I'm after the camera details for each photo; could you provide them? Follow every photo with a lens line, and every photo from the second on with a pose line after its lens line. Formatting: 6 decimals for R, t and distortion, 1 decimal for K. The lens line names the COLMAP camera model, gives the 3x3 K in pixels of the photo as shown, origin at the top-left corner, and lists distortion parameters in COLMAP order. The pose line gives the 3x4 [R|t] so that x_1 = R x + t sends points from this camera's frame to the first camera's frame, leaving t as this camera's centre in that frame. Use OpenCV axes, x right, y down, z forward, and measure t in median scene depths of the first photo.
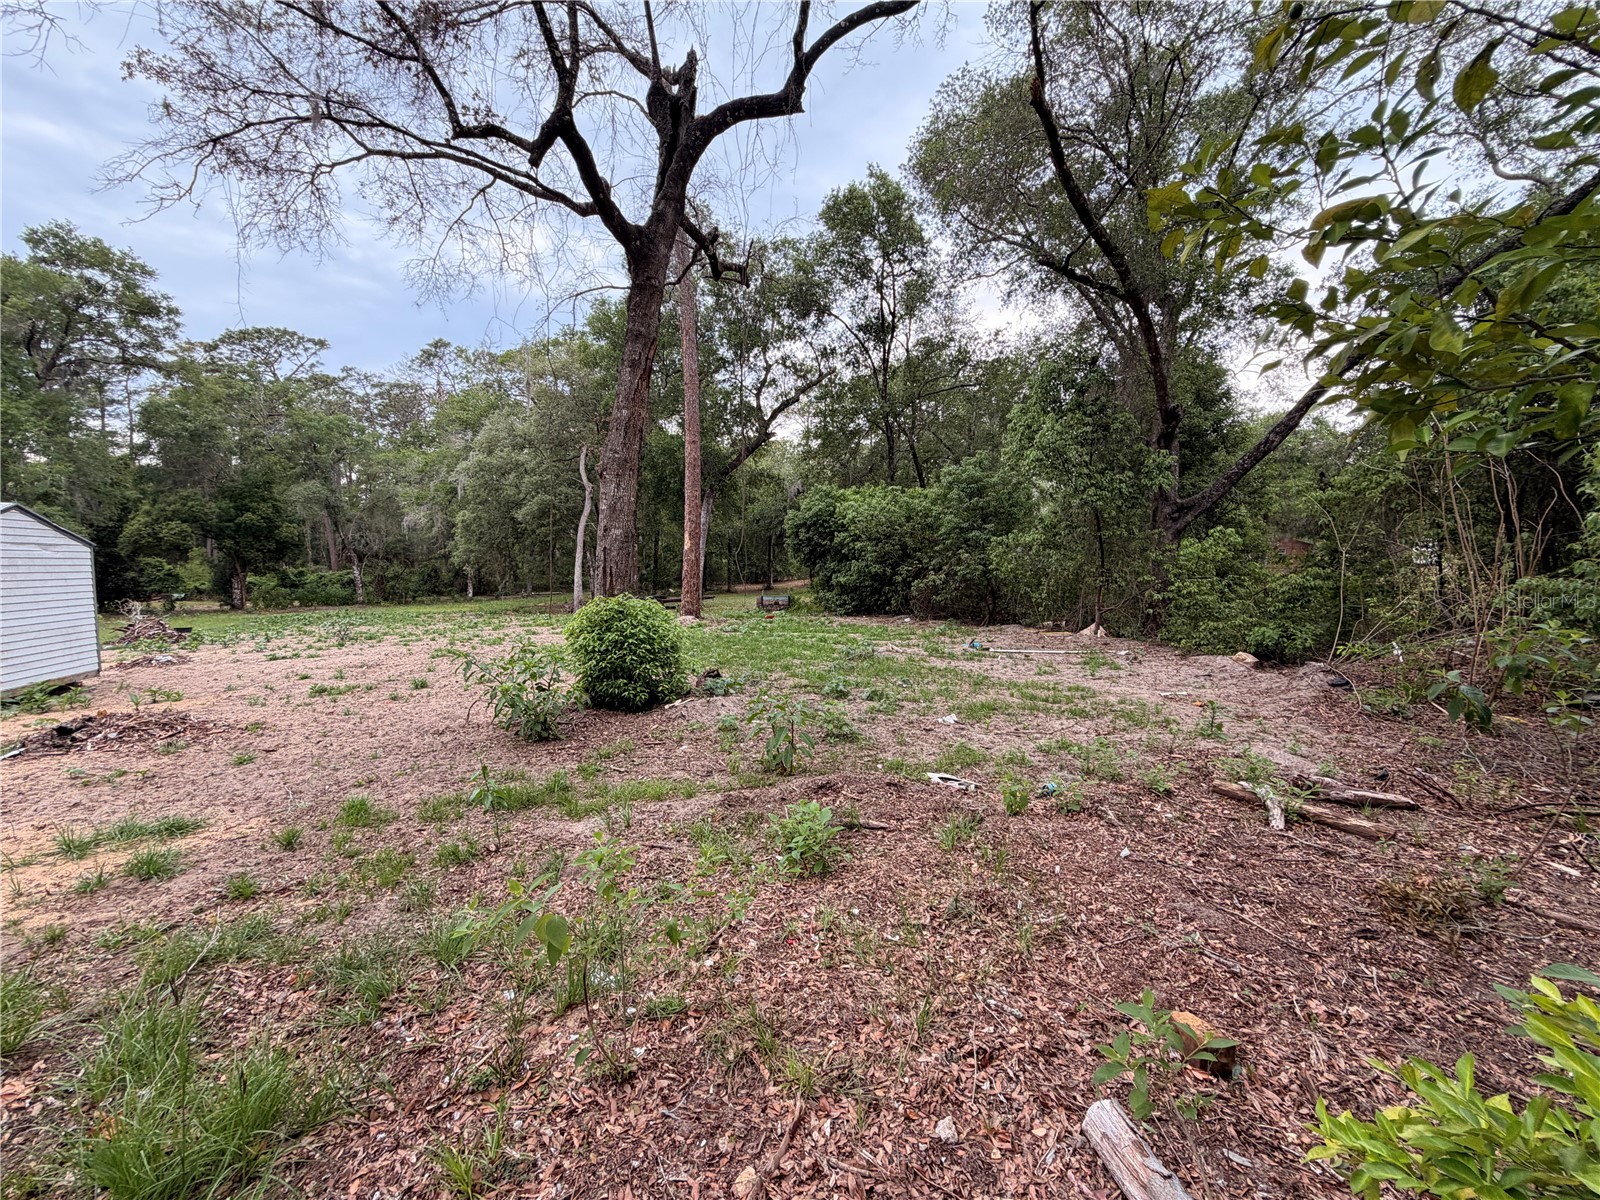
lens RADIAL K [[635.6, 0, 799.2], [0, 635.6, 606.1], [0, 0, 1]] dist [-0.001542, 0.000295]
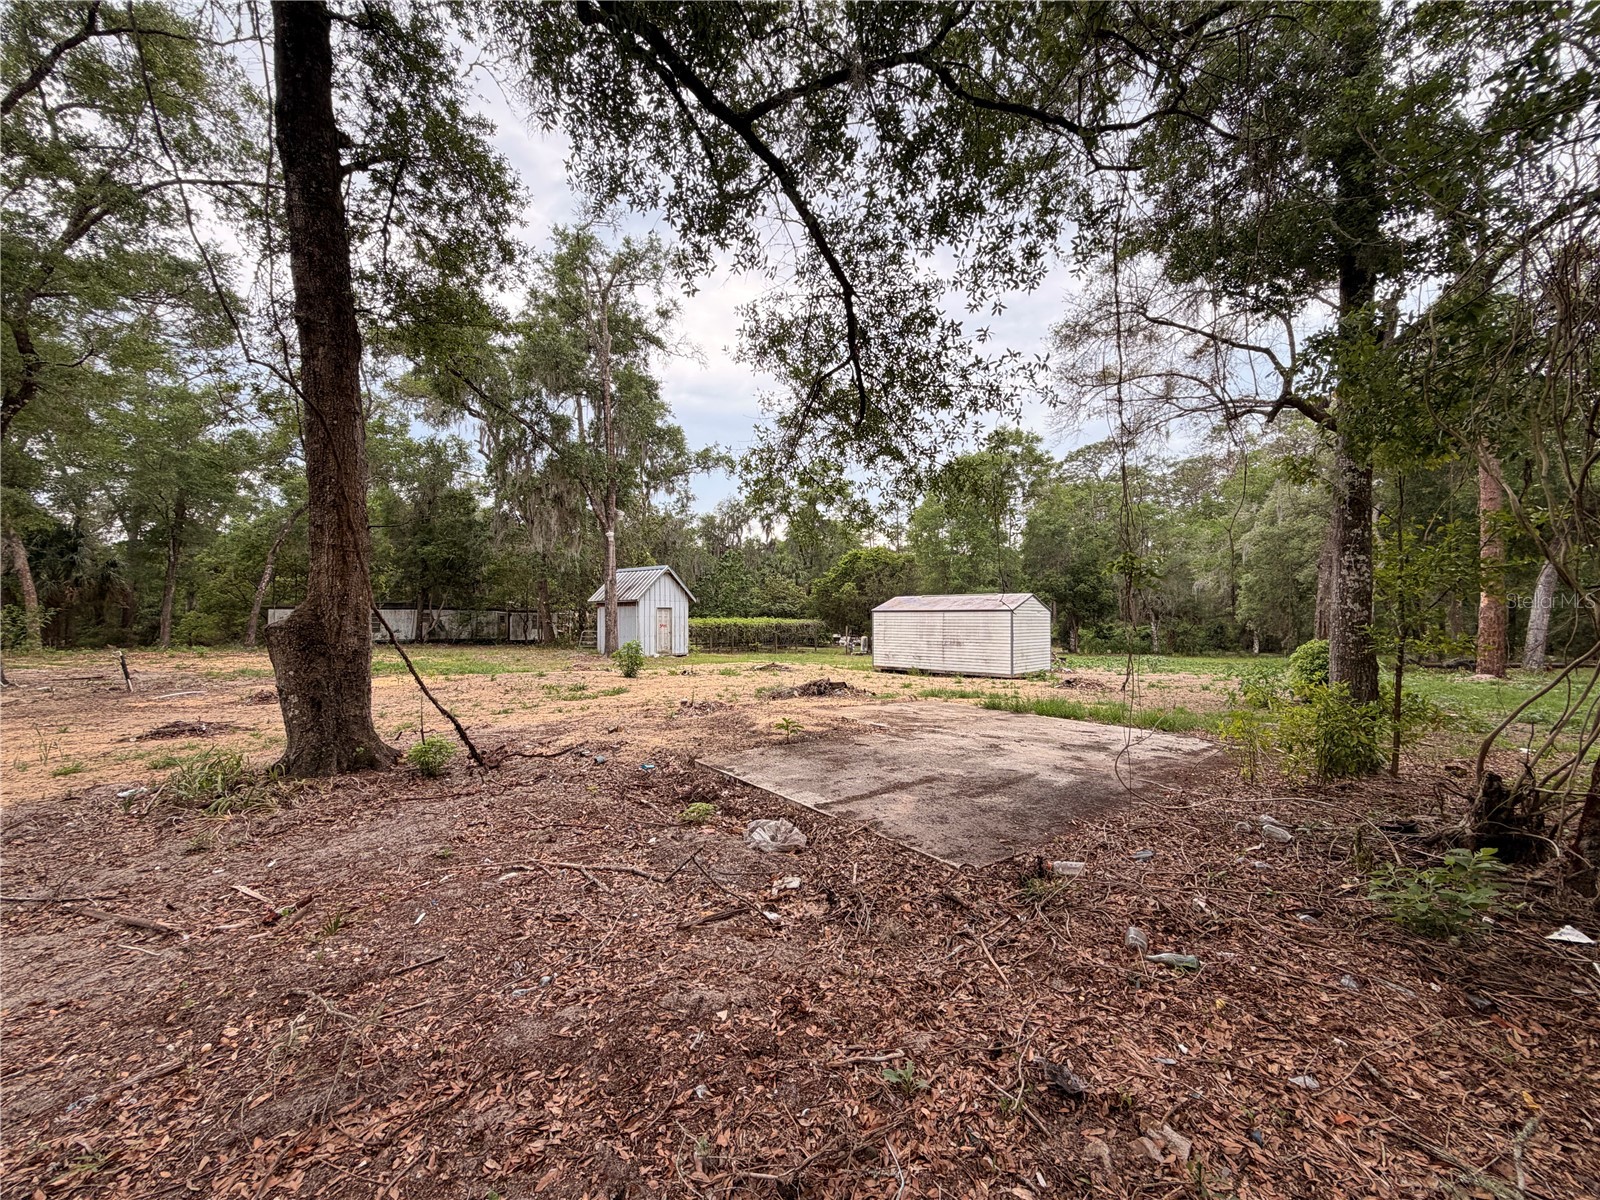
lens RADIAL K [[635.6, 0, 798.3], [0, 635.6, 599.3], [0, 0, 1]] dist [-0.001542, 0.000295]
pose [[0.445908, -0.025890, -0.894705, 0.099230], [-0.064726, 0.996032, -0.061081, 0.012188], [0.892736, 0.085147, 0.442462, -0.166595]]
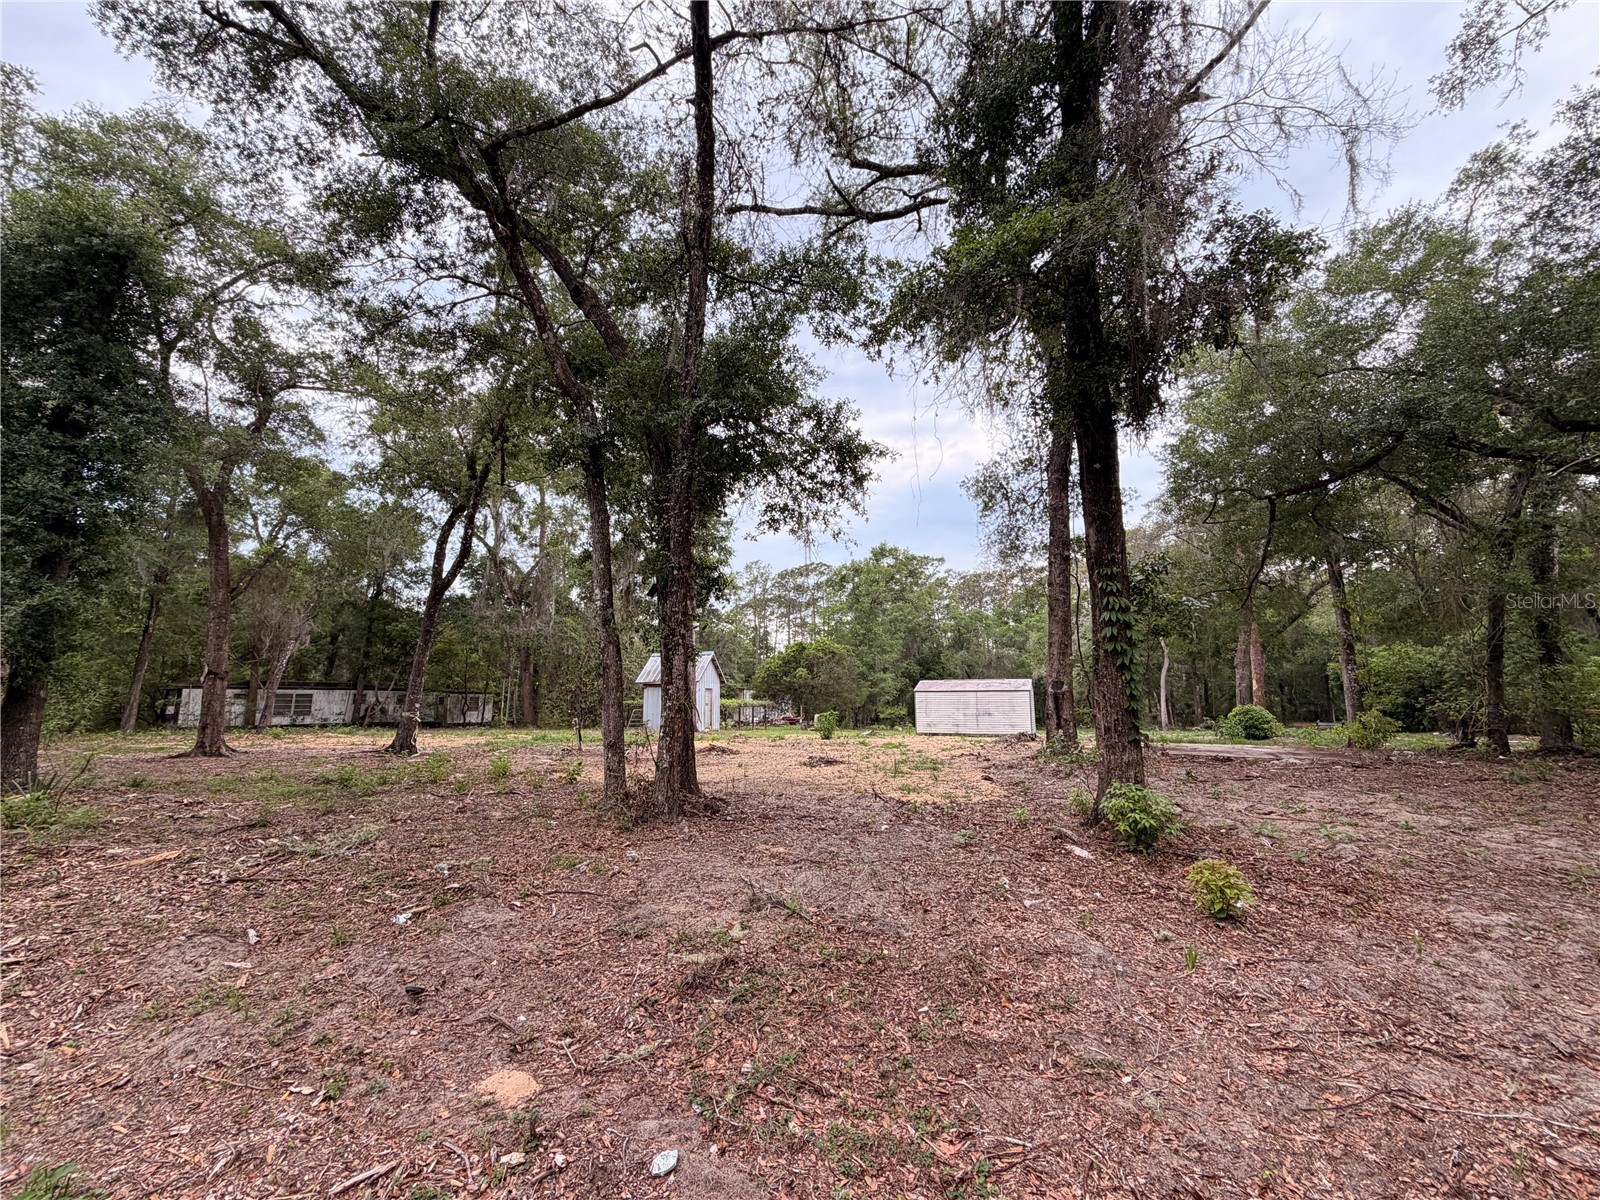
lens RADIAL K [[635.6, 0, 796.6], [0, 635.6, 600.3], [0, 0, 1]] dist [-0.001542, 0.000295]
pose [[0.734711, -0.109083, -0.669553, 0.023653], [-0.046453, 0.976581, -0.210077, 0.047494], [0.676788, 0.185449, 0.712437, -0.557520]]
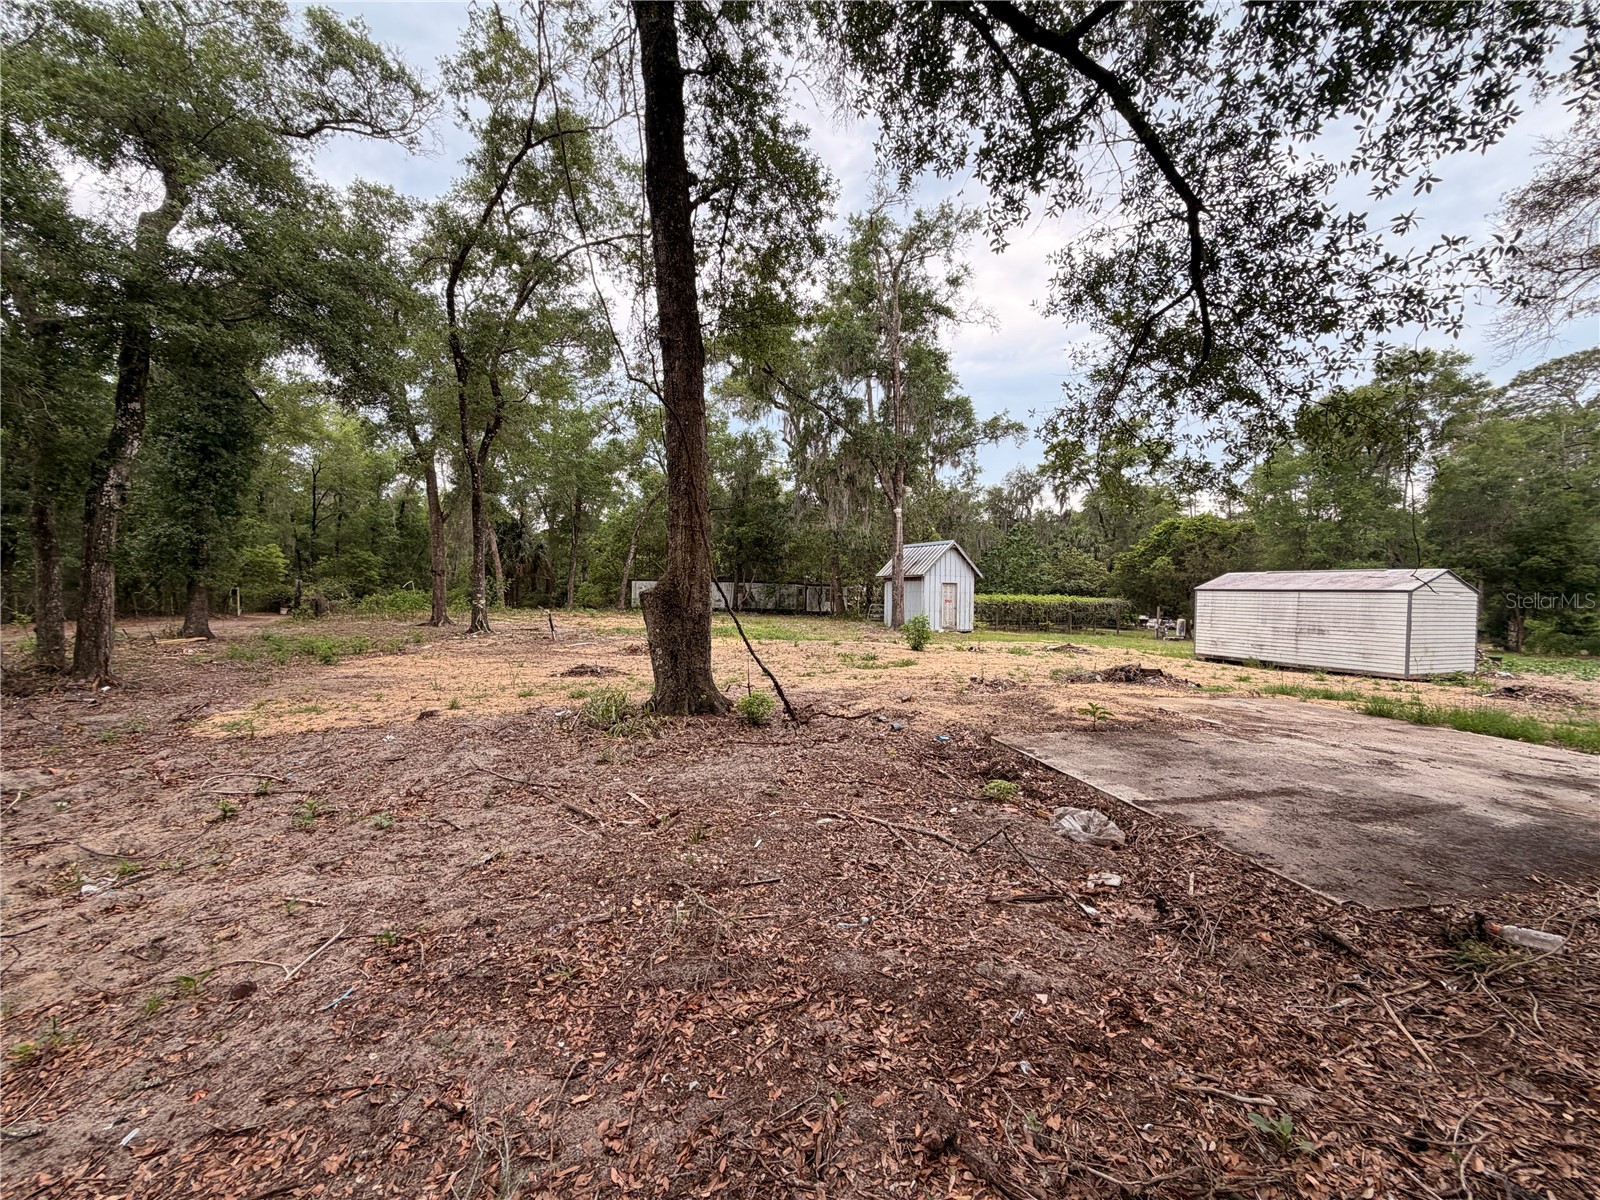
lens RADIAL K [[635.6, 0, 798.4], [0, 635.6, 600.0], [0, 0, 1]] dist [-0.001542, 0.000295]
pose [[0.025187, 0.014763, -0.999574, 0.098442], [-0.089756, 0.995886, 0.012447, 0.012976], [0.995645, 0.089405, 0.026409, -0.169491]]
